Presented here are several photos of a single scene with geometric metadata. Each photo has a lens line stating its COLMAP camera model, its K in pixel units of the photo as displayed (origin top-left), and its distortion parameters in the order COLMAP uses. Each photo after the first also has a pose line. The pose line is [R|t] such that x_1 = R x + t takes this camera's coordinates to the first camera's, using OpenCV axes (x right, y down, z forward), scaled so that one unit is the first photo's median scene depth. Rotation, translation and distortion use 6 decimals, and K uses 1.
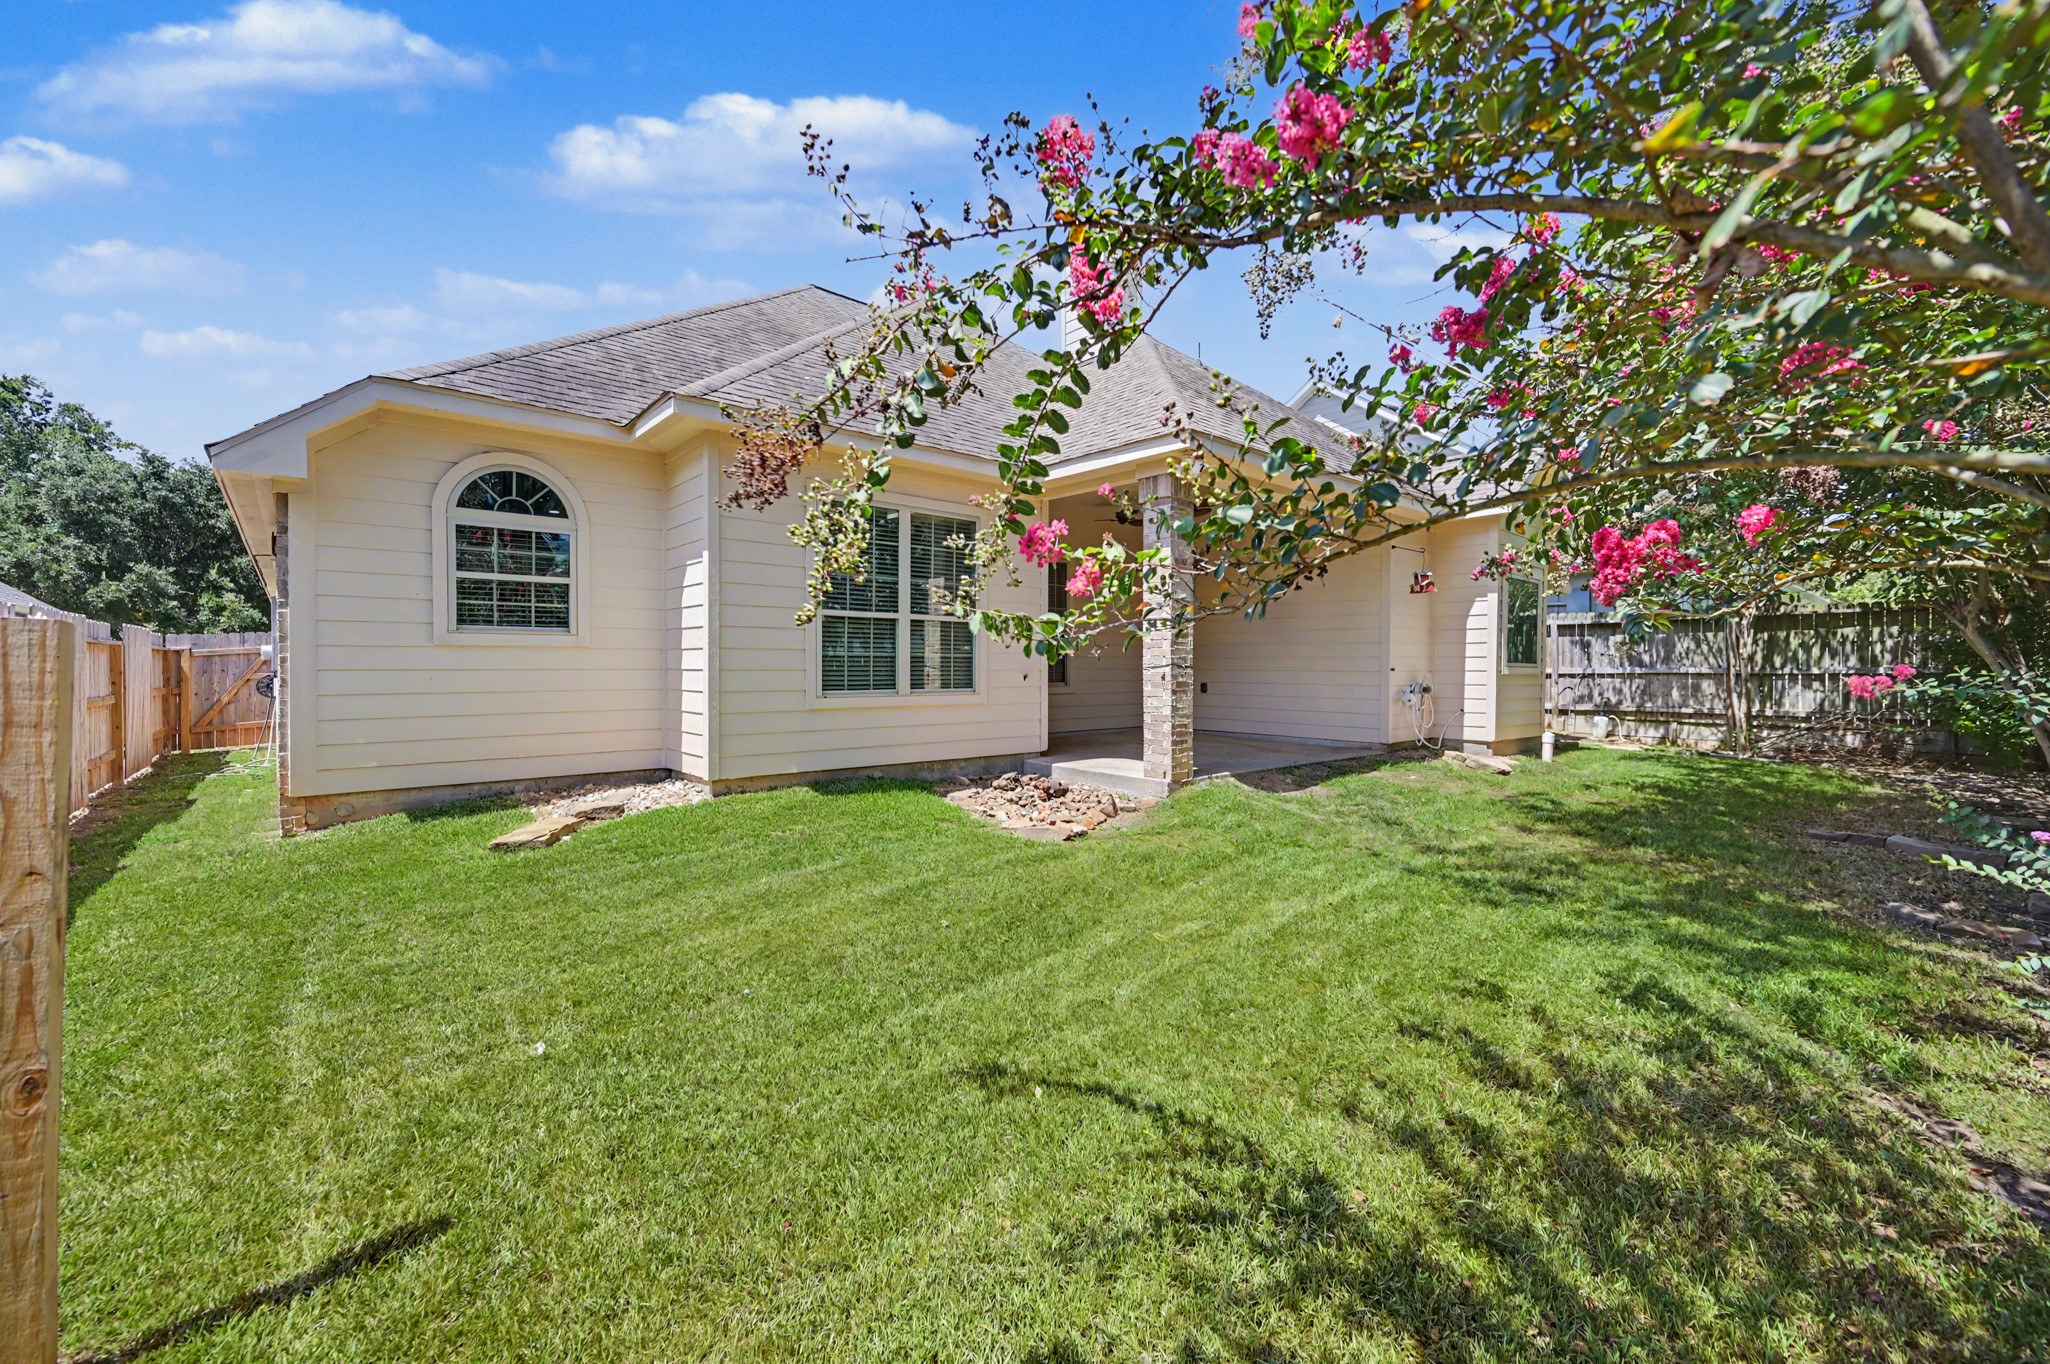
lens RADIAL K [[826.1, 0, 1023.7], [0, 826.1, 674.0], [0, 0, 1]] dist [-0.001171, 0.000389]
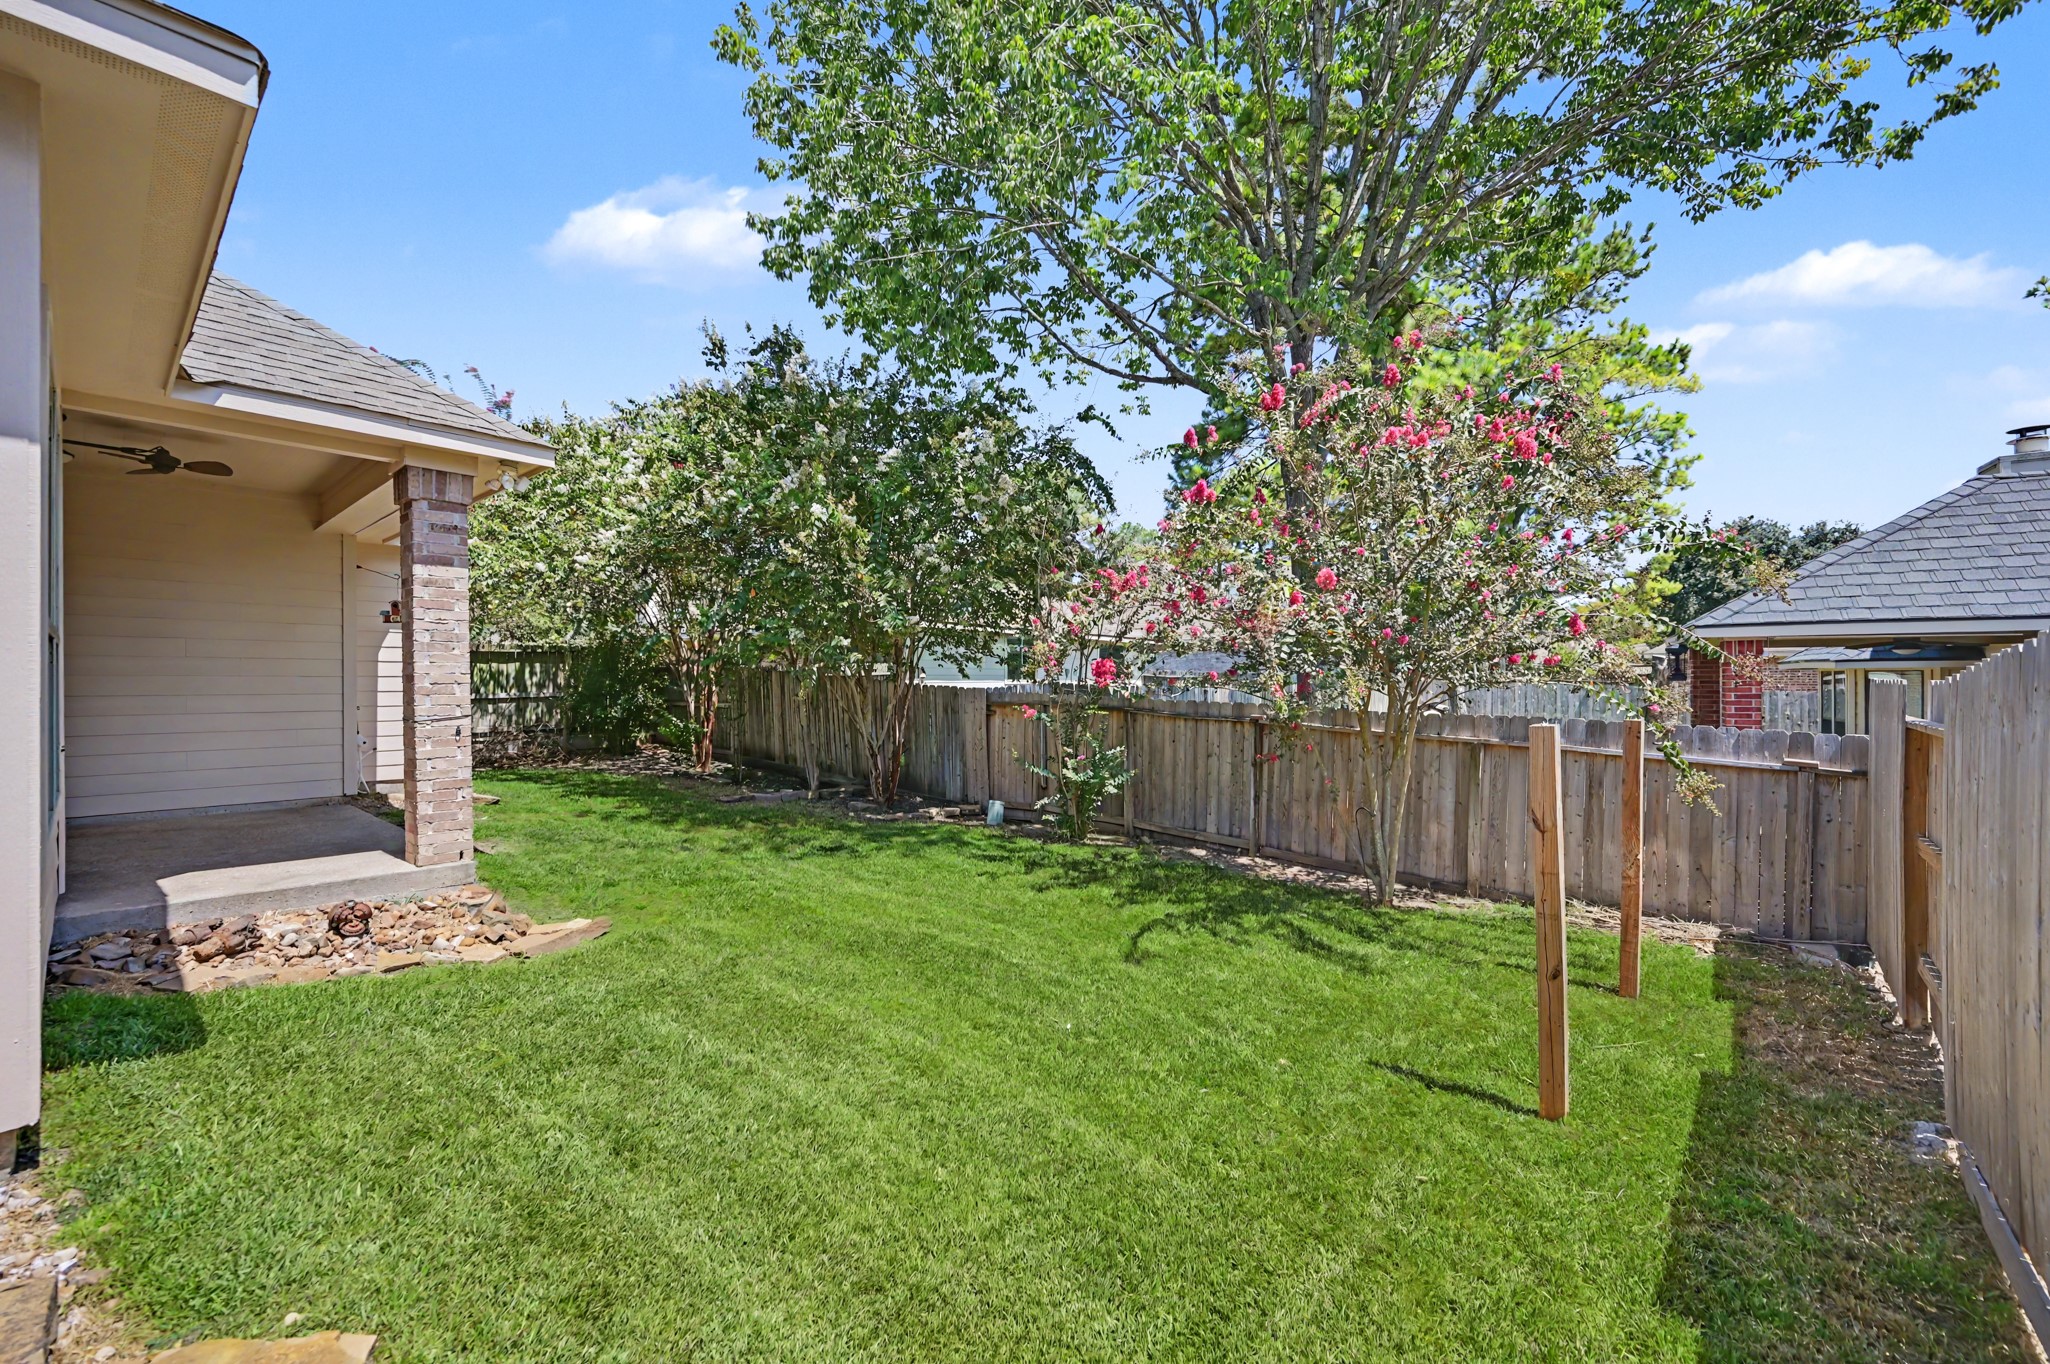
lens RADIAL K [[826.1, 0, 1021.7], [0, 826.1, 675.2], [0, 0, 1]] dist [-0.001171, 0.000389]
pose [[-0.157103, -0.007985, 0.987550, -1.991499], [0.005427, 0.999945, 0.008949, -0.155164], [-0.987567, 0.006765, -0.157051, 1.753323]]
